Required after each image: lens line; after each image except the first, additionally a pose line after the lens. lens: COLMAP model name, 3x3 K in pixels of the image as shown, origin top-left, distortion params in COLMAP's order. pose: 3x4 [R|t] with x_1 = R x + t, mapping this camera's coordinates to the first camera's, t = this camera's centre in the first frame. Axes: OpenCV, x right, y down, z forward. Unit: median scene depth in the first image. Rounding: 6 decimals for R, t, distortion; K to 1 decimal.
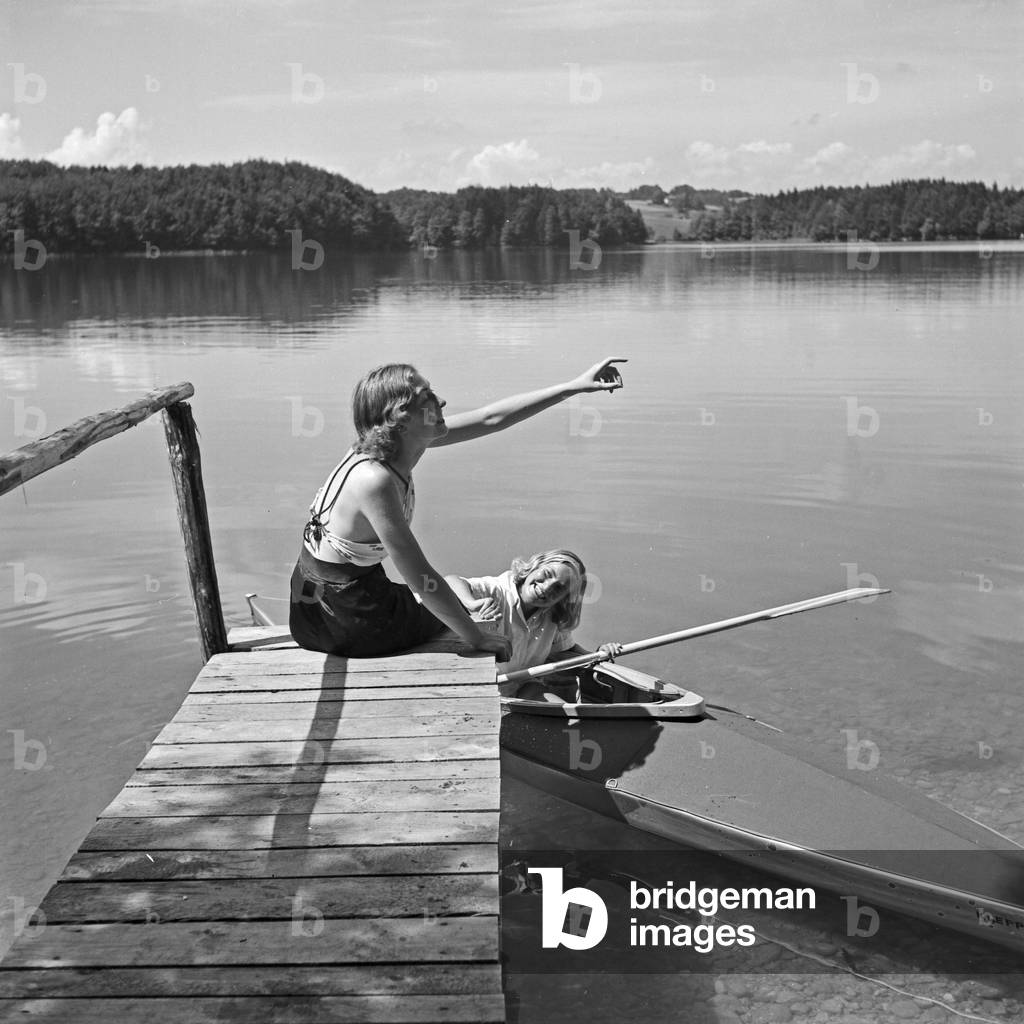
lens RADIAL K [[1430.1, 0, 512.6], [0, 1430.1, 513.4], [0, 0, 1]] dist [-0.037860, 0.000000]
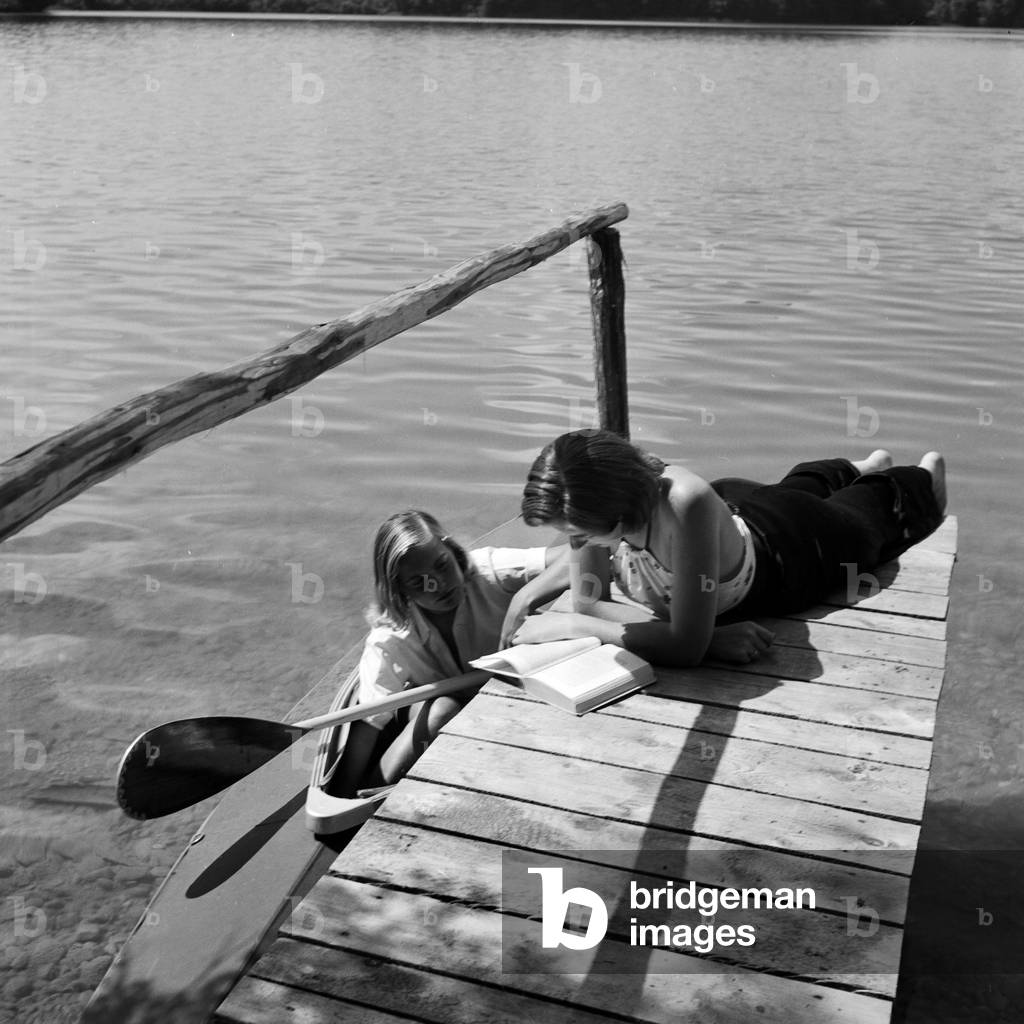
lens RADIAL K [[1430.1, 0, 510.3], [0, 1430.1, 509.8], [0, 0, 1]] dist [-0.037860, 0.000000]
pose [[0.941439, 0.141587, -0.306015, -0.005752], [-0.094345, 0.981927, 0.164068, -0.057545], [0.323715, -0.125589, 0.937783, 0.201358]]
